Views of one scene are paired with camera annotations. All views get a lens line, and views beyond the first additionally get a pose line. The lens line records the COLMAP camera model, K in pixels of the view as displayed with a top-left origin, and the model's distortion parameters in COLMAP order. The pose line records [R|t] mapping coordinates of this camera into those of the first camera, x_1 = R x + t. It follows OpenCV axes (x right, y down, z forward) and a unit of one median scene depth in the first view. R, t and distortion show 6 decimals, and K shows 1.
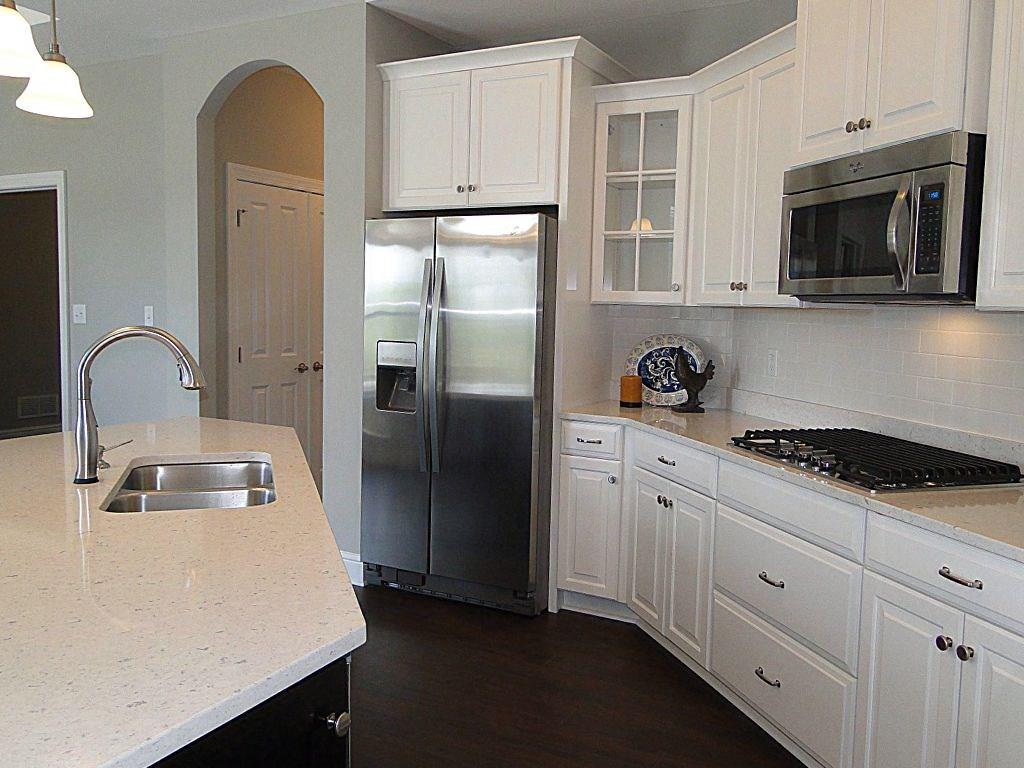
lens RADIAL K [[839.6, 0, 477.3], [0, 839.6, 376.9], [0, 0, 1]] dist [-0.004781, -0.000639]
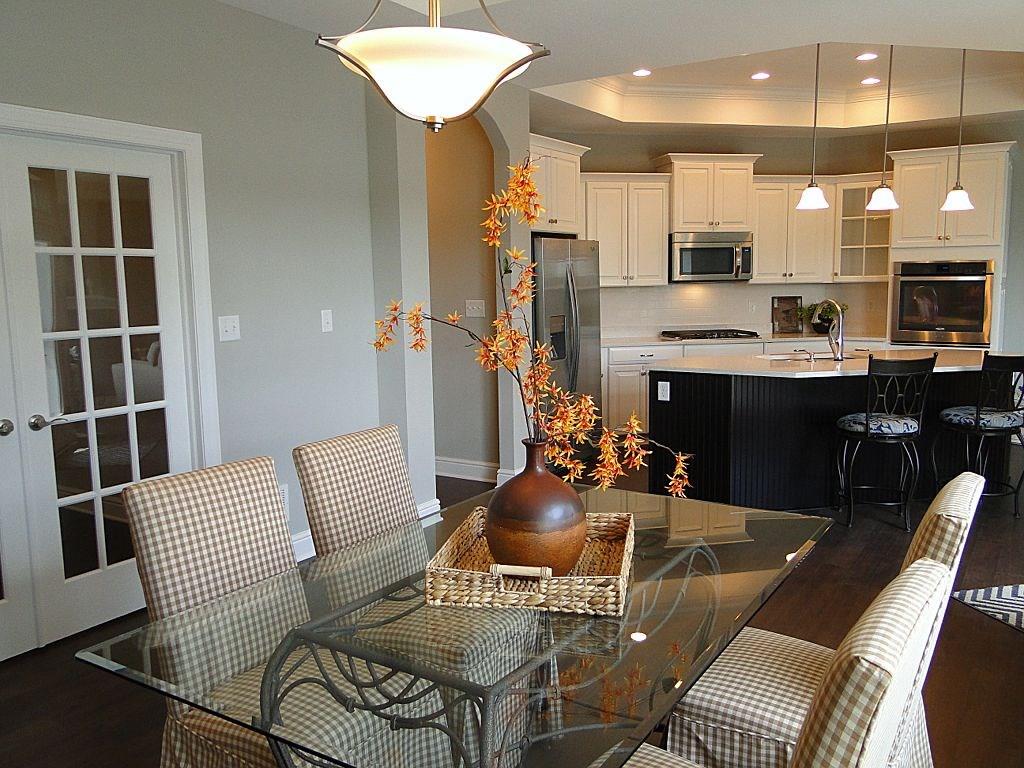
lens RADIAL K [[839.6, 0, 477.3], [0, 839.6, 376.9], [0, 0, 1]] dist [-0.004781, -0.000639]
pose [[0.118773, -0.137390, 0.983370, -2.651246], [0.105790, 0.986494, 0.125049, -0.222968], [-0.987270, 0.089179, 0.131703, 1.480799]]
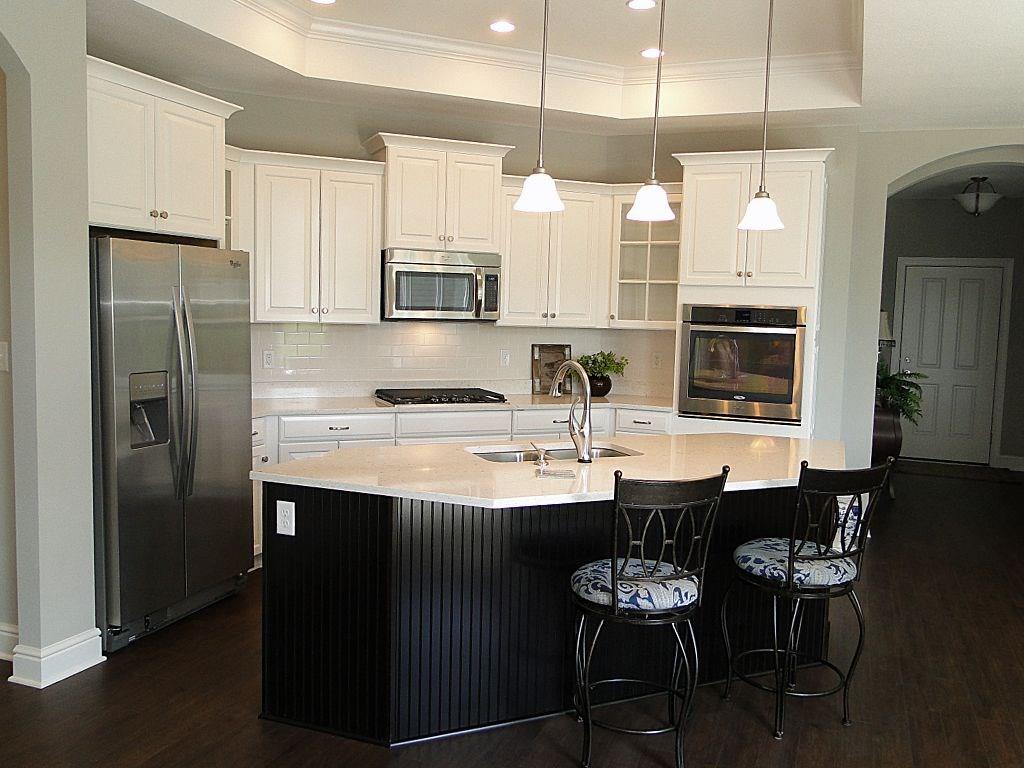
lens RADIAL K [[841.2, 0, 514.4], [0, 841.2, 372.5], [0, 0, 1]] dist [-0.008868, -0.005006]
pose [[-0.111512, -0.100986, 0.988619, -1.662457], [0.059518, 0.992359, 0.108082, -0.184275], [-0.991979, 0.070893, -0.104650, 1.067803]]
